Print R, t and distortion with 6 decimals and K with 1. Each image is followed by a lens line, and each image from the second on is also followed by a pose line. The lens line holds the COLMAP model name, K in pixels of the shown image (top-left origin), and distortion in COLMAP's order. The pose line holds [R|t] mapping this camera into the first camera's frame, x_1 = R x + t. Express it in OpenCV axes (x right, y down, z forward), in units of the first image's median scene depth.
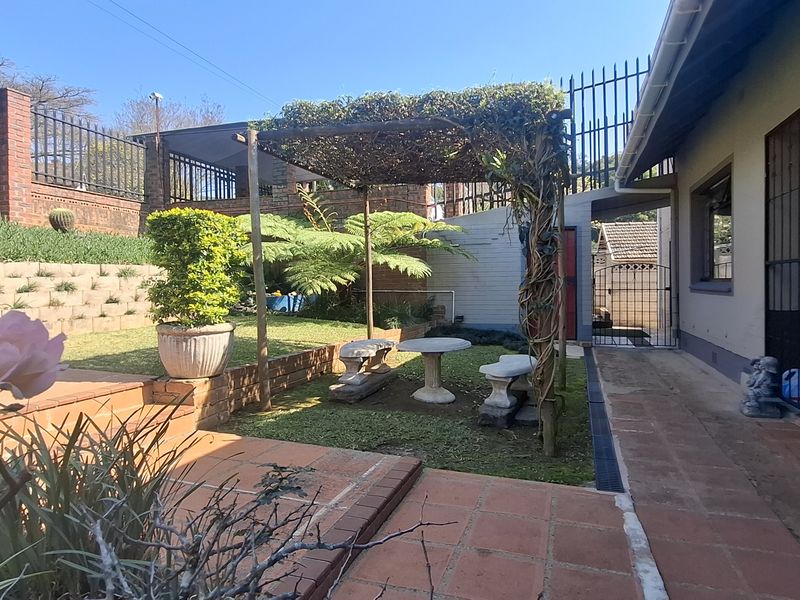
lens RADIAL K [[512.8, 0, 410.2], [0, 512.8, 297.8], [0, 0, 1]] dist [-0.039657, 0.047253]
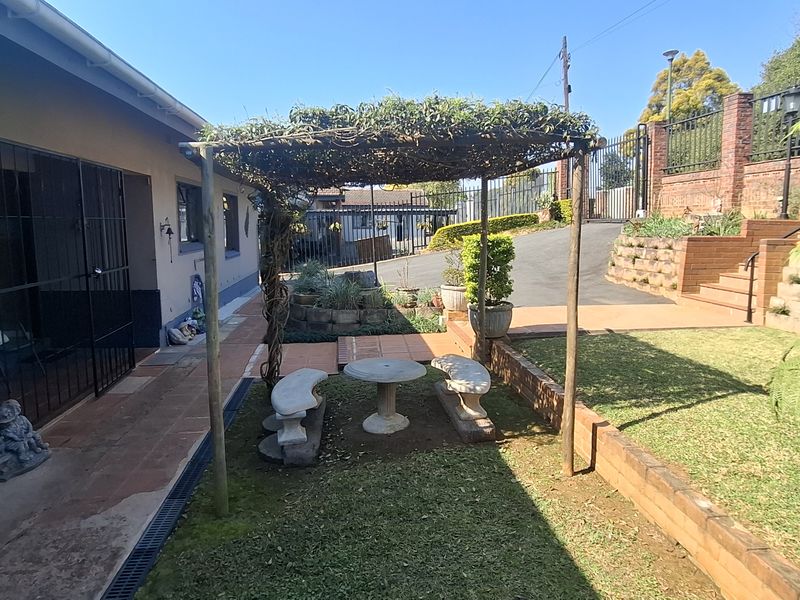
lens RADIAL K [[512.8, 0, 410.2], [0, 512.8, 297.8], [0, 0, 1]] dist [-0.039657, 0.047253]
pose [[-0.902877, 0.071989, -0.423830, 0.248201], [-0.002054, 0.985146, 0.171705, -0.124277], [0.429895, 0.155899, -0.889318, 1.179459]]
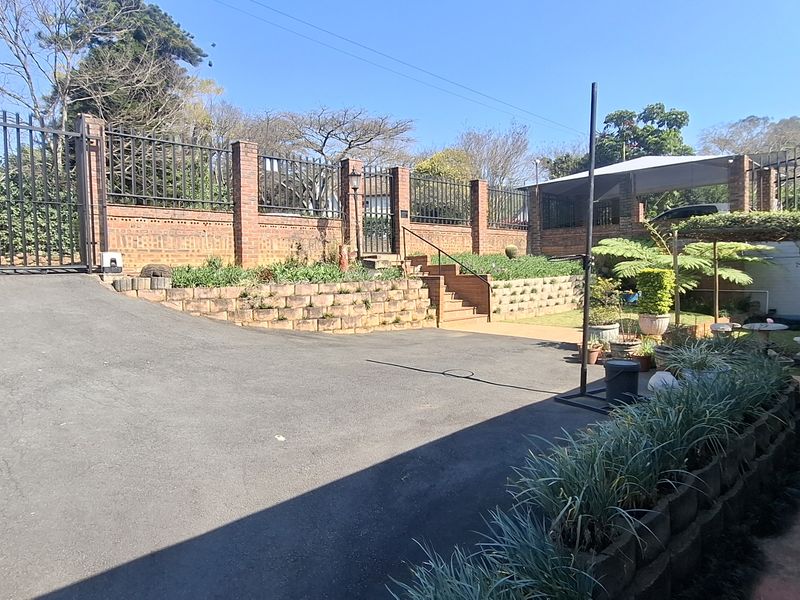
lens RADIAL K [[512.8, 0, 410.2], [0, 512.8, 297.8], [0, 0, 1]] dist [-0.039657, 0.047253]
pose [[0.880766, 0.014349, -0.473335, -0.148024], [0.002233, 0.999404, 0.034451, -0.056746], [0.473547, -0.031400, 0.880209, -0.863290]]
